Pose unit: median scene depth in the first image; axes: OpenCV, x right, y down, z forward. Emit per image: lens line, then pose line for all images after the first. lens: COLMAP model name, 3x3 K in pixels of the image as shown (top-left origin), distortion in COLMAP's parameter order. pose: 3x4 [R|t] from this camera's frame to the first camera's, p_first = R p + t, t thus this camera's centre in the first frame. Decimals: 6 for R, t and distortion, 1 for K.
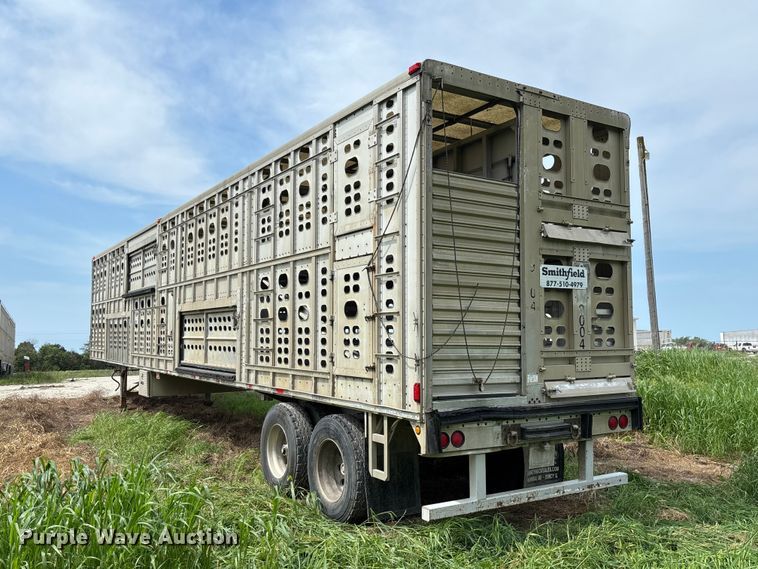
lens RADIAL K [[655.1, 0, 379.0], [0, 655.1, 284.5], [0, 0, 1]] dist [-0.003628, -0.007110]
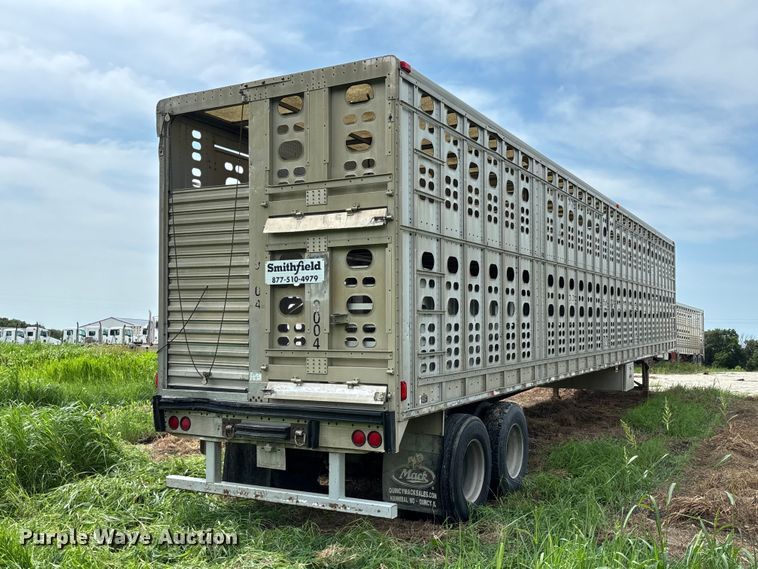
lens RADIAL K [[757.8, 0, 379.3], [0, 757.8, 290.0], [0, 0, 1]] dist [0.085658, -0.007402]
pose [[0.492878, -0.041568, -0.869105, 1.302282], [0.064715, 0.997843, -0.011025, 0.035158], [0.867688, -0.050810, 0.494505, 0.577325]]
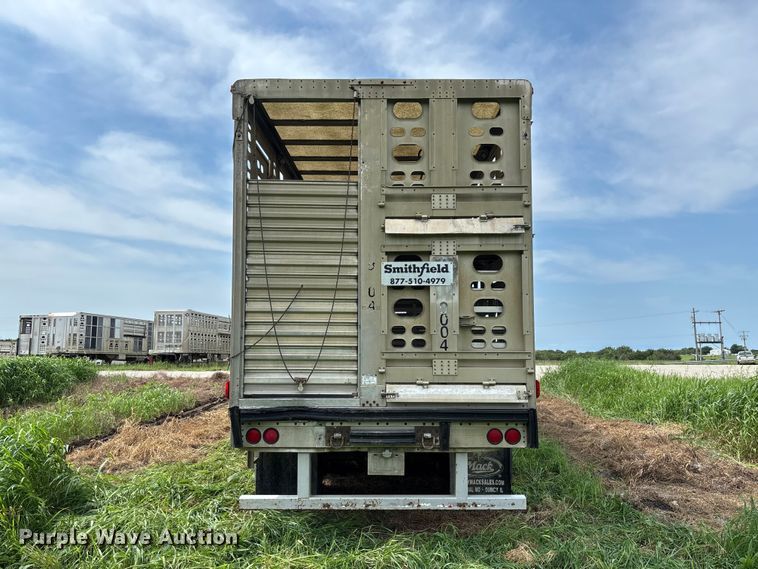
lens RADIAL K [[581.2, 0, 379.2], [0, 581.2, 287.6], [0, 0, 1]] dist [0.038436, -0.048677]
pose [[0.854398, -0.043062, -0.517831, 0.675258], [0.039912, 0.999055, -0.017227, 0.021205], [0.518084, -0.005949, 0.855309, 0.266891]]
